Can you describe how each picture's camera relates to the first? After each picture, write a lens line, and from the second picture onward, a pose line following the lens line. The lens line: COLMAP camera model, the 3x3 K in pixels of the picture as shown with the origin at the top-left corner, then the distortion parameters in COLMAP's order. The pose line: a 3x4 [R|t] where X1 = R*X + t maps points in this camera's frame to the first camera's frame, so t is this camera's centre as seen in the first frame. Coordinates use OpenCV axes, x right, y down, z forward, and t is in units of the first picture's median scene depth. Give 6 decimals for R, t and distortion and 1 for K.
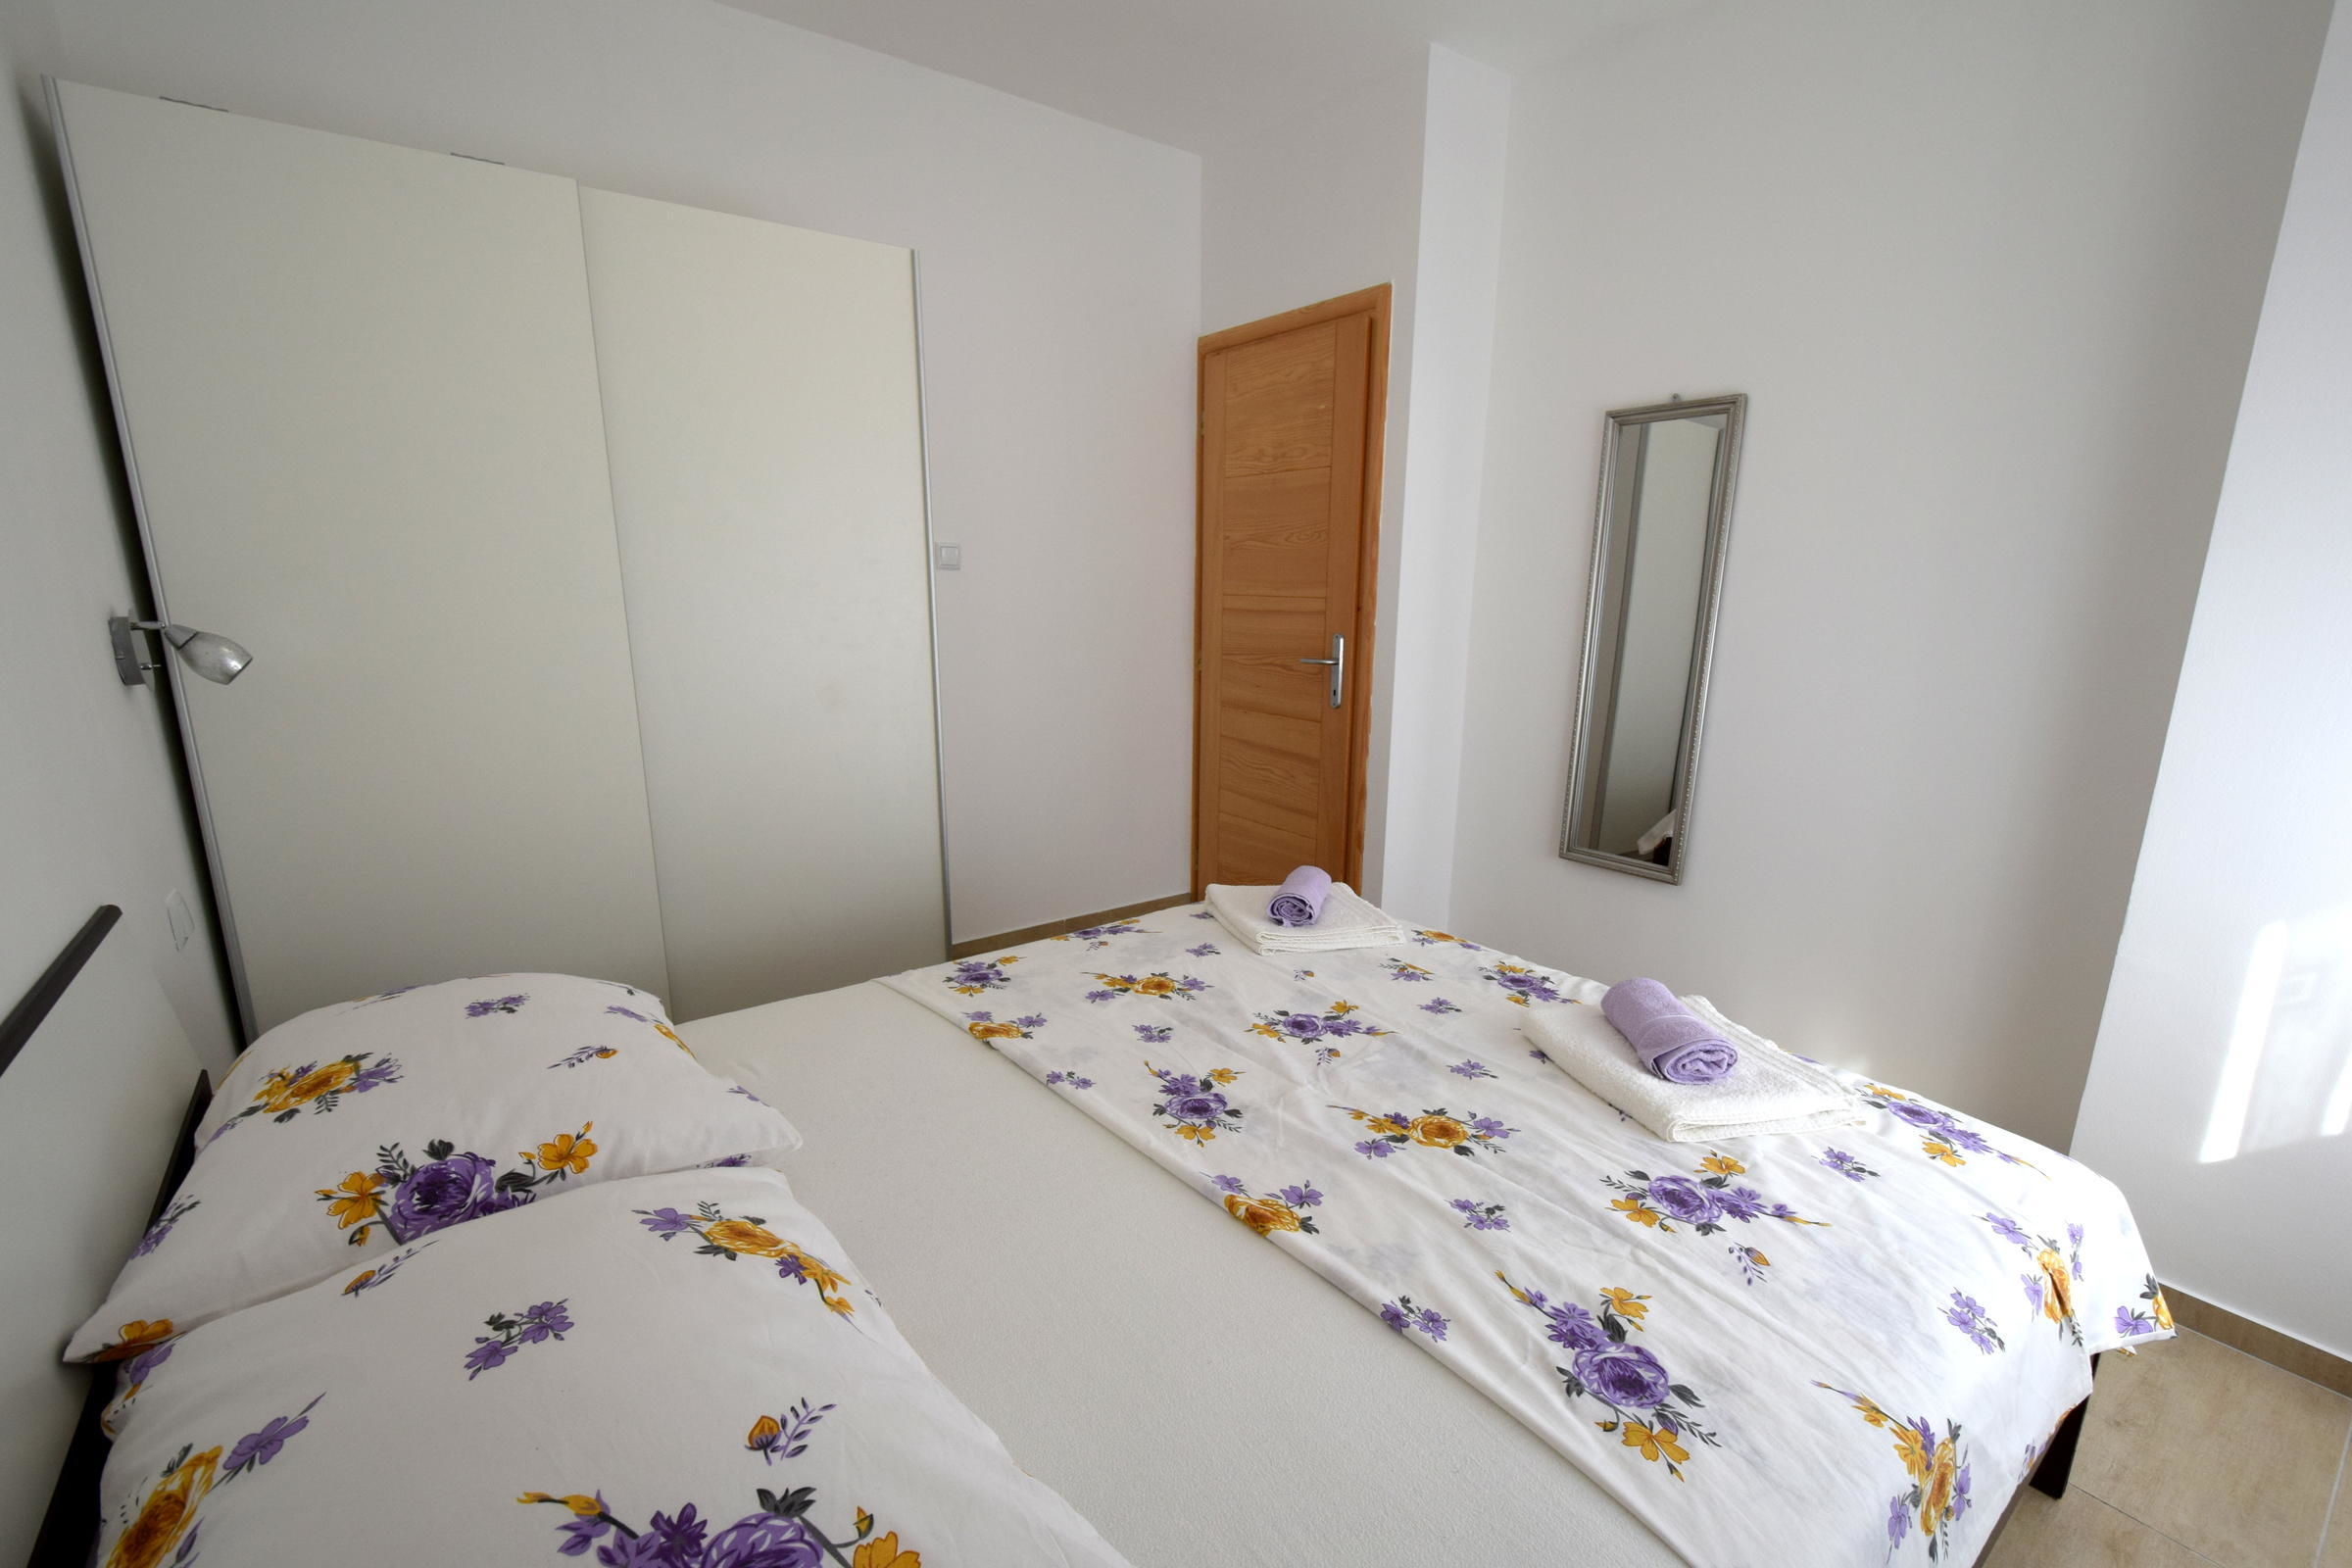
lens RADIAL K [[1025.4, 0, 1184.8], [0, 1025.4, 819.2], [0, 0, 1]] dist [0.007434, -0.007108]
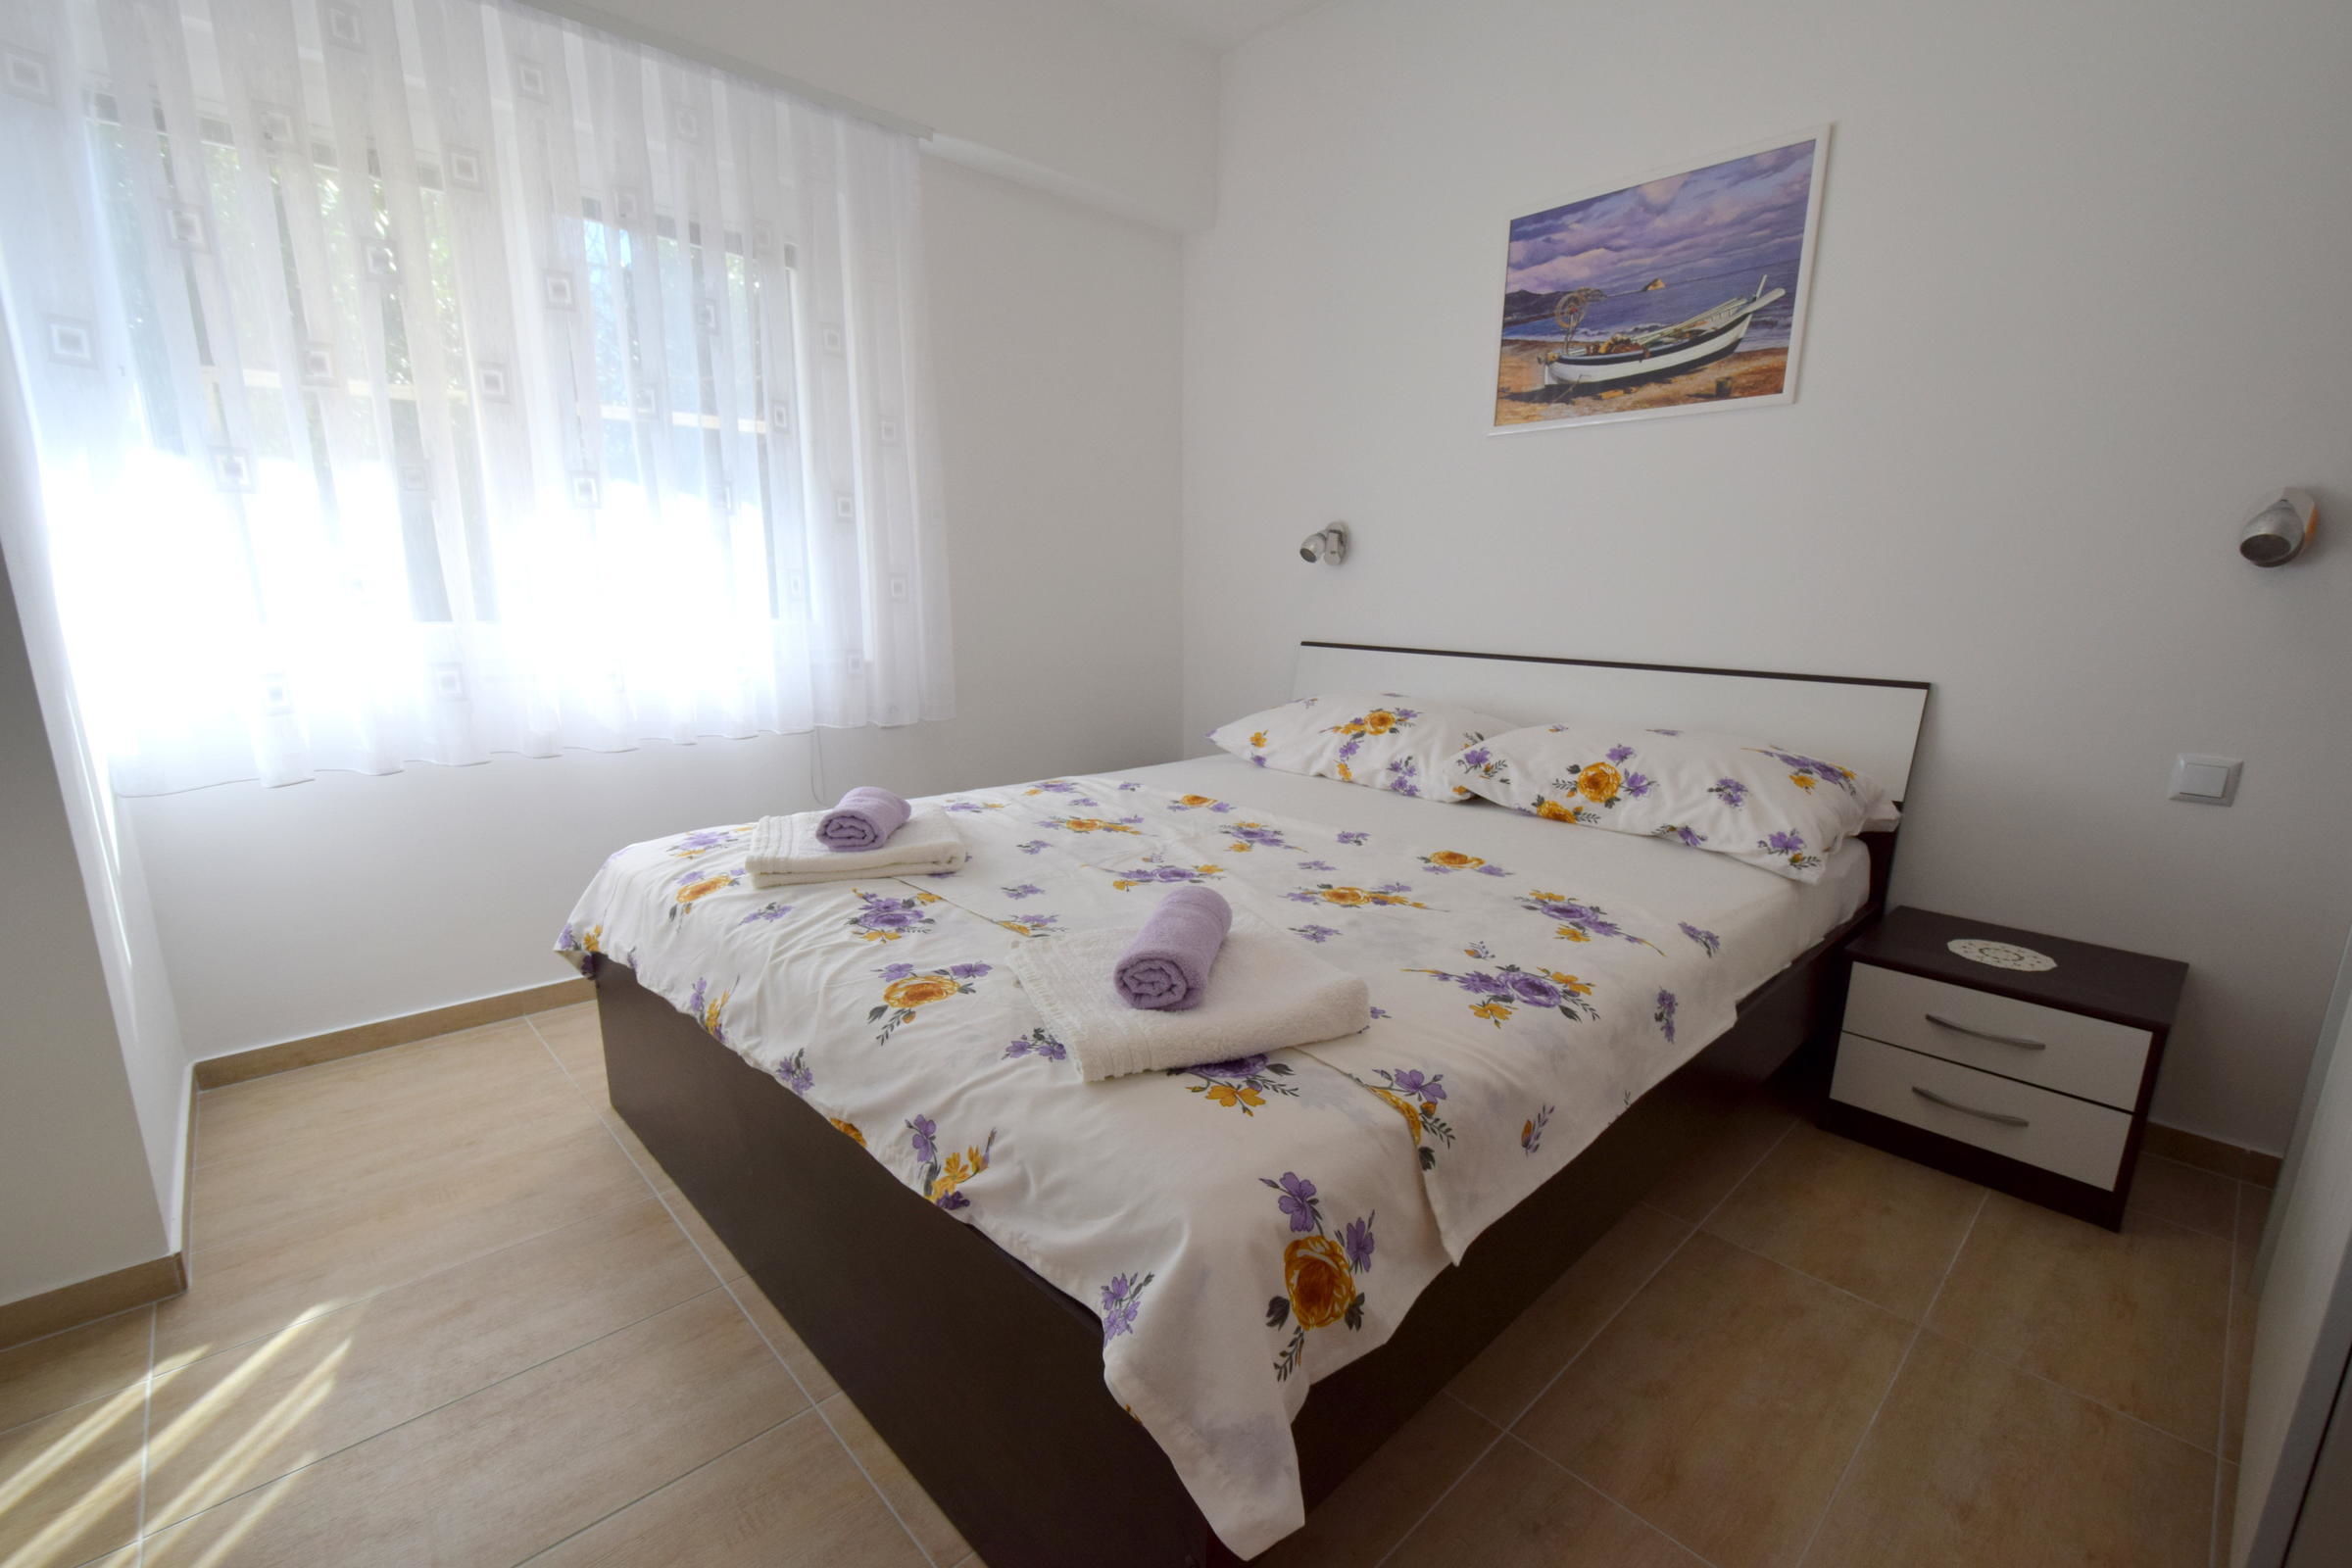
lens RADIAL K [[1027.8, 0, 1183.6], [0, 1027.8, 824.6], [0, 0, 1]] dist [0.003355, -0.006906]
pose [[-0.994156, 0.003744, -0.107893, 0.249921], [-0.044718, 0.895348, 0.443116, -0.332304], [0.098260, 0.445351, -0.889948, 2.179208]]
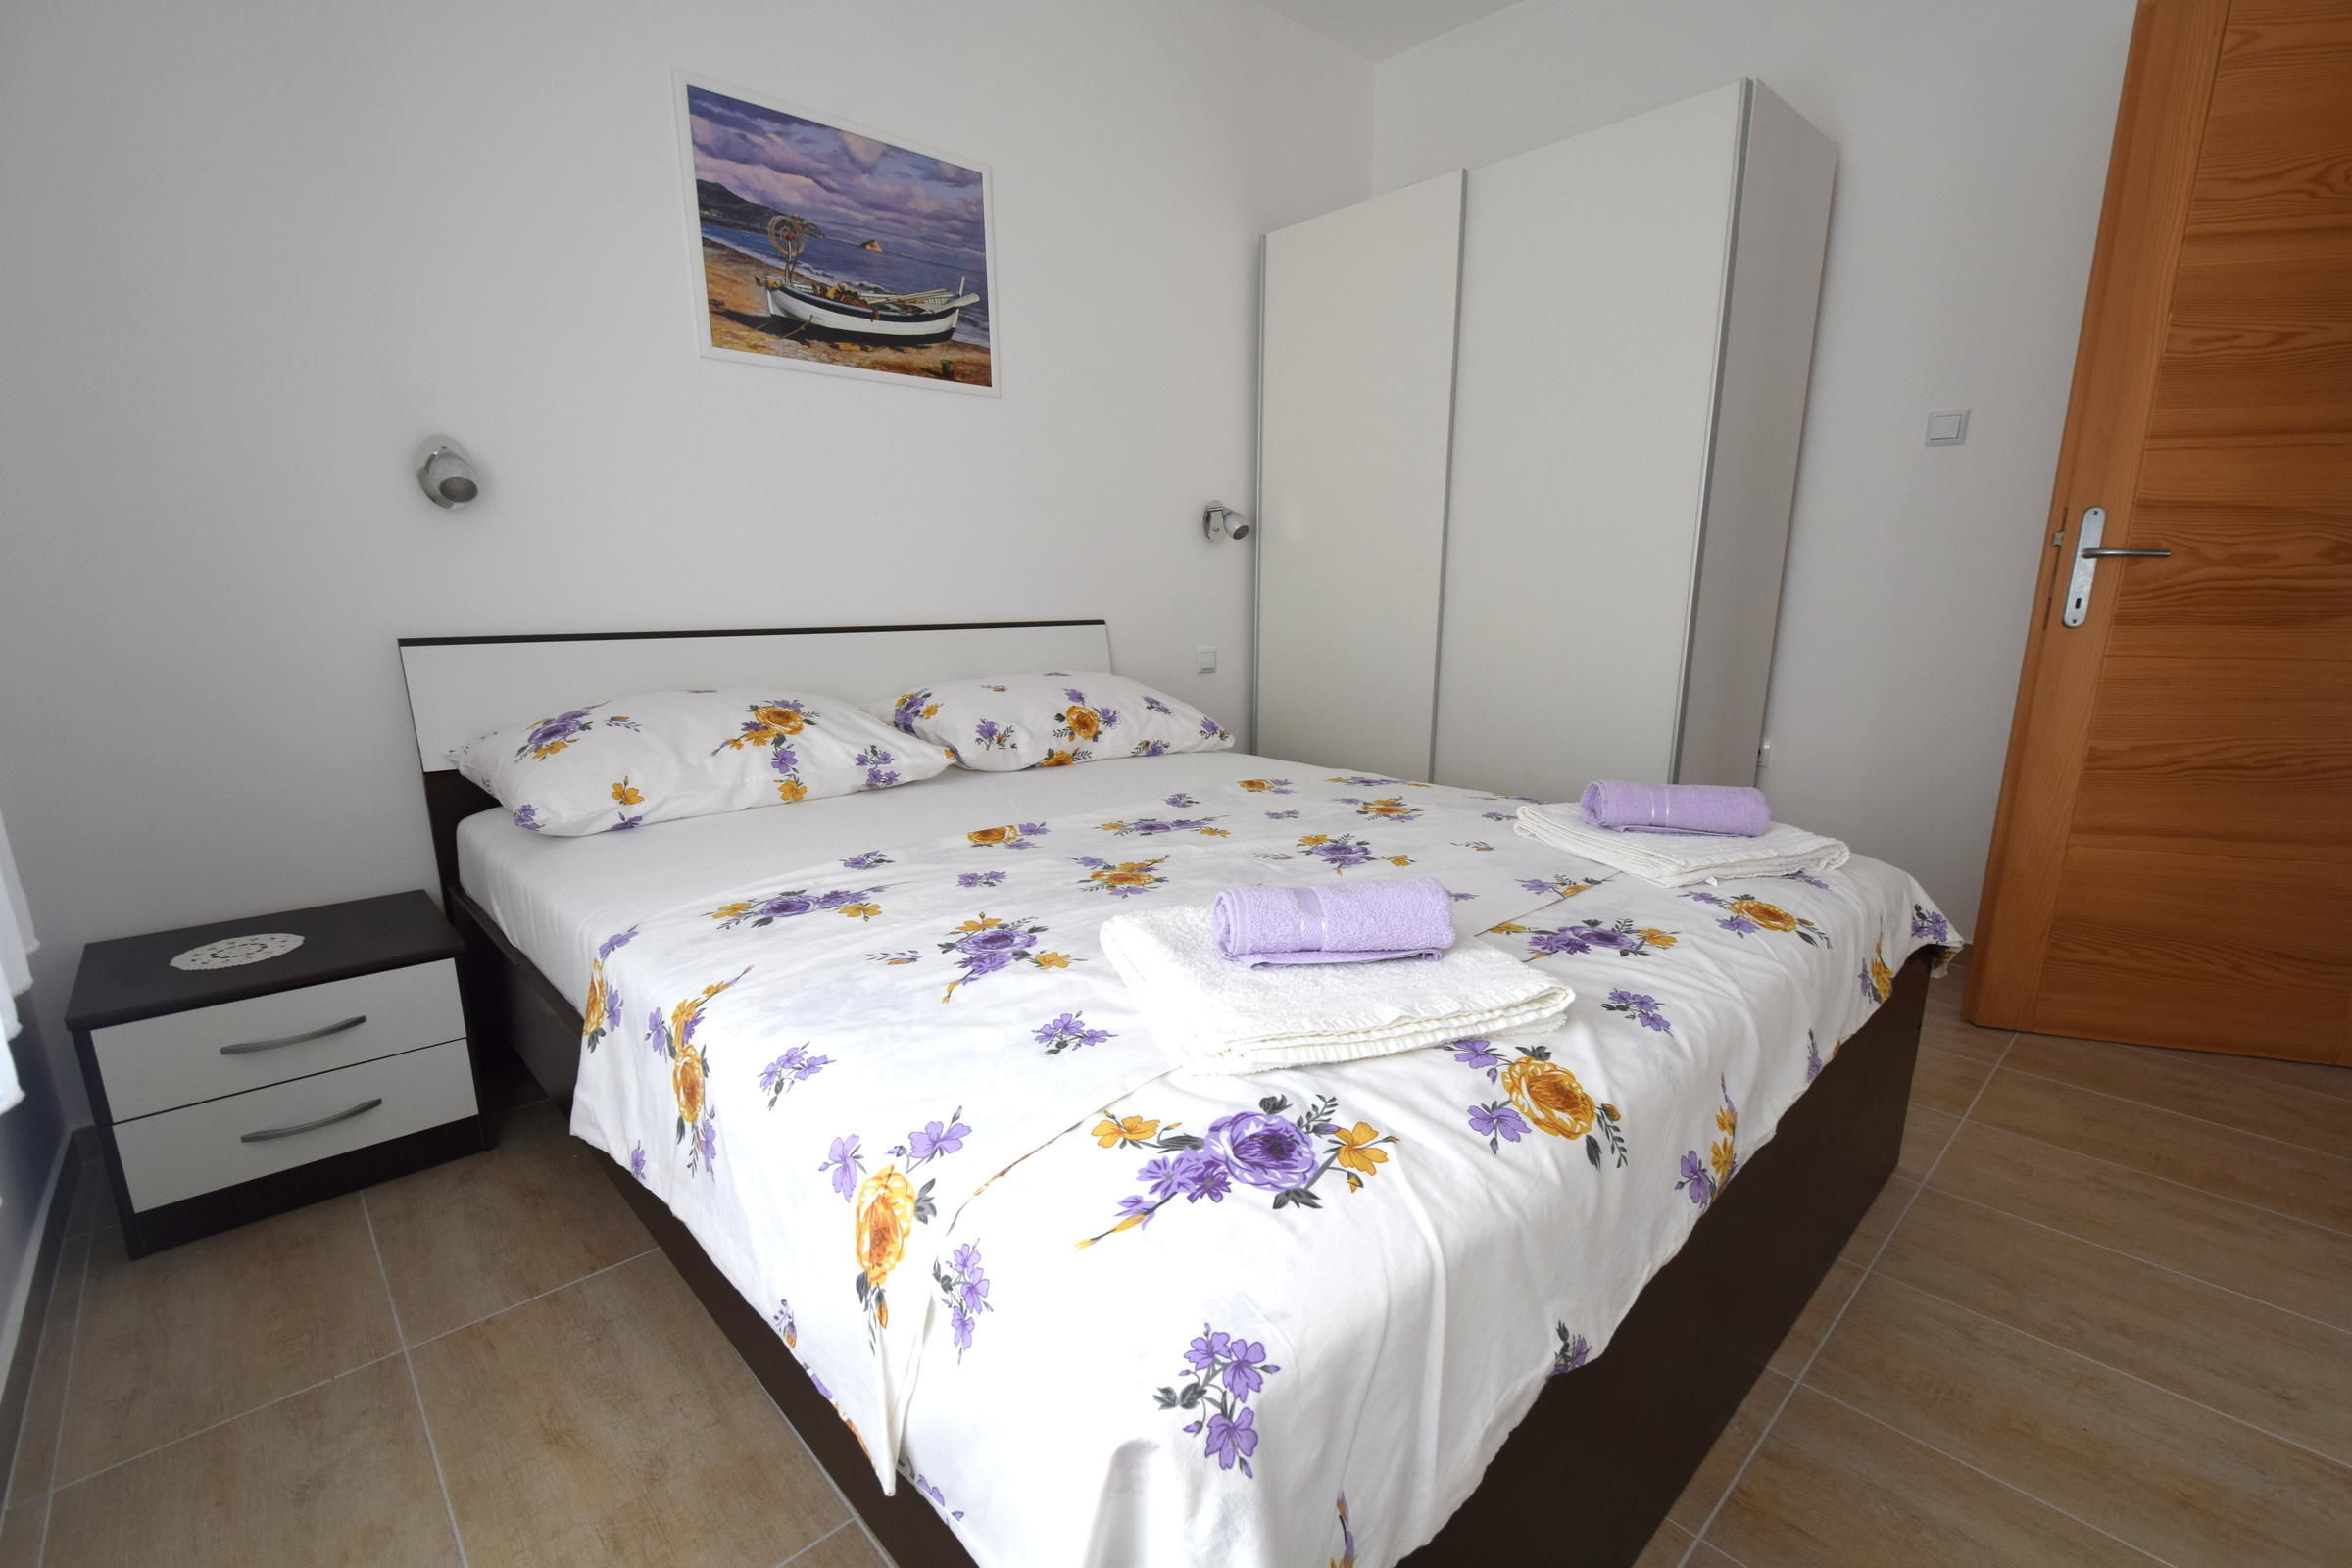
lens RADIAL K [[1025.4, 0, 1184.8], [0, 1025.4, 819.2], [0, 0, 1]] dist [0.007434, -0.007108]
pose [[0.109654, 0.218734, -0.969604, 1.162825], [-0.230035, 0.954587, 0.189332, 0.036533], [0.966985, 0.202282, 0.154991, 0.834055]]
